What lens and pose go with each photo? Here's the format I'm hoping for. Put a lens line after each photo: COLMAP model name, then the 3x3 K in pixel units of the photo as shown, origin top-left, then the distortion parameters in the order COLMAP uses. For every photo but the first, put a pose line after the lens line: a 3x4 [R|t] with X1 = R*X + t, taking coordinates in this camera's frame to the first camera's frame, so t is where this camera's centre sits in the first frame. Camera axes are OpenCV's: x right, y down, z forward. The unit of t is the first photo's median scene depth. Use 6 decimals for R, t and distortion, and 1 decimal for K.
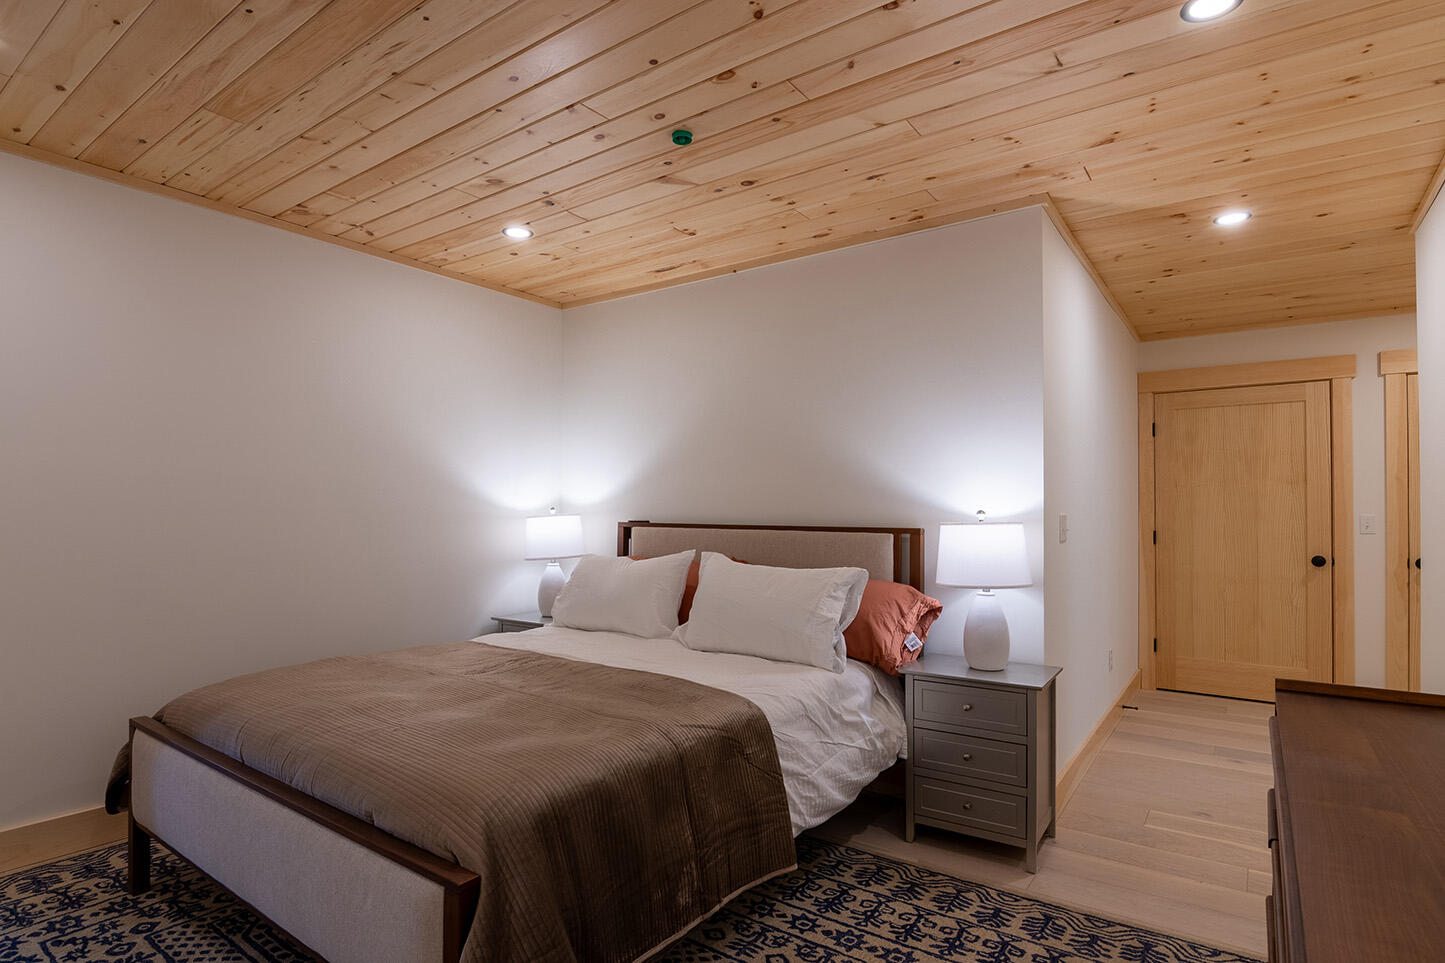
lens RADIAL K [[744.6, 0, 744.7], [0, 744.6, 498.1], [0, 0, 1]] dist [-0.000181, -0.014720]
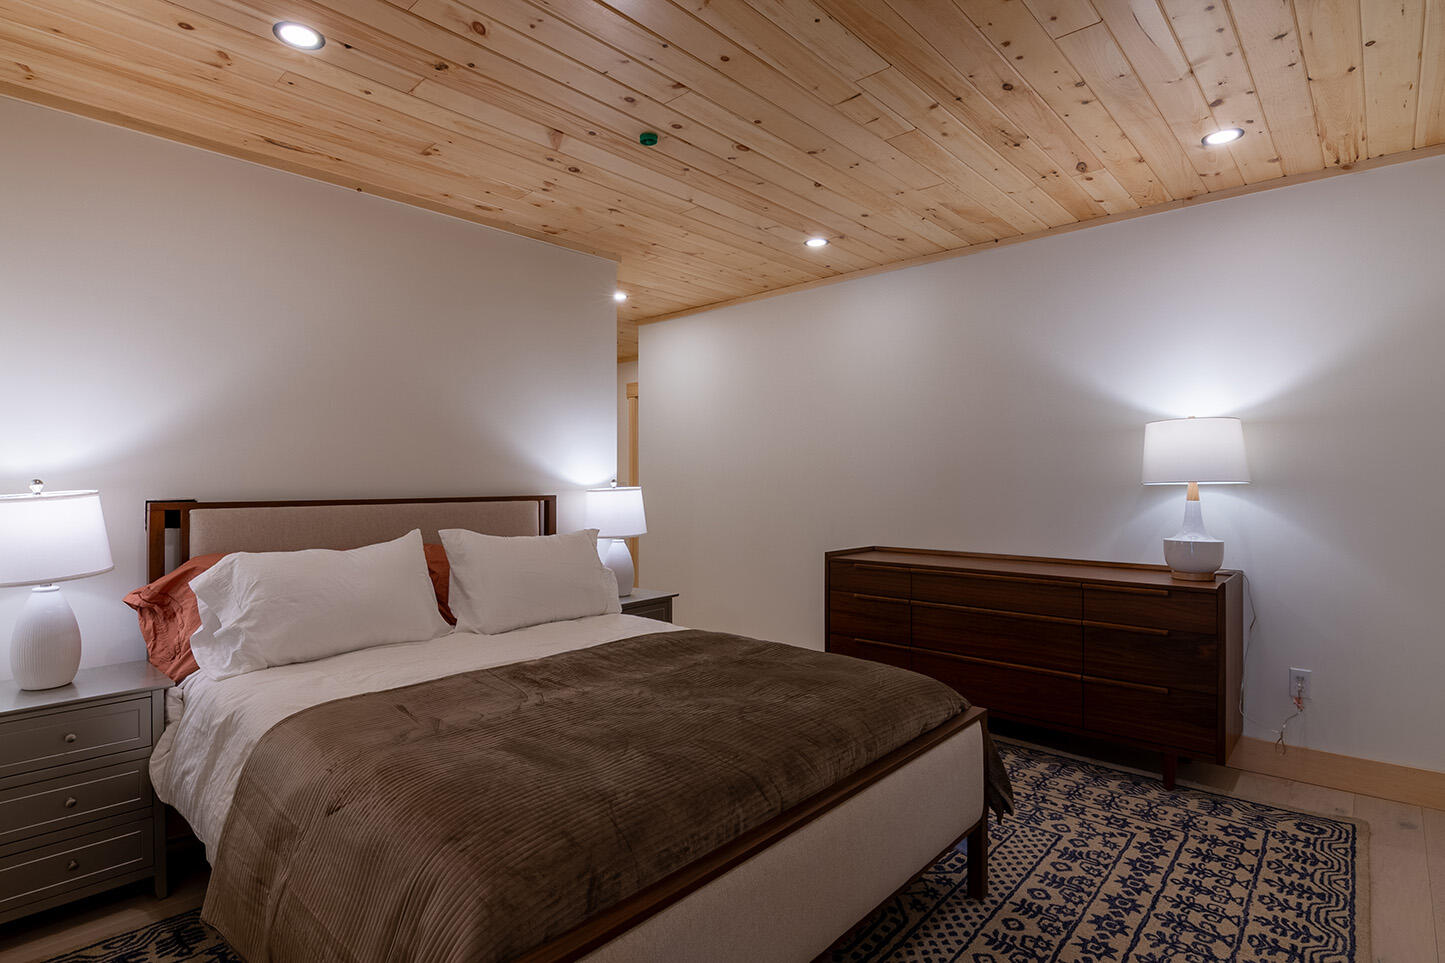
lens RADIAL K [[708.8, 0, 725.5], [0, 708.8, 483.7], [0, 0, 1]] dist [-0.003081, -0.011470]
pose [[0.132585, -0.012512, 0.991093, -1.118075], [-0.010314, 0.999849, 0.014003, 0.003166], [-0.991118, -0.012079, 0.132436, 0.757067]]
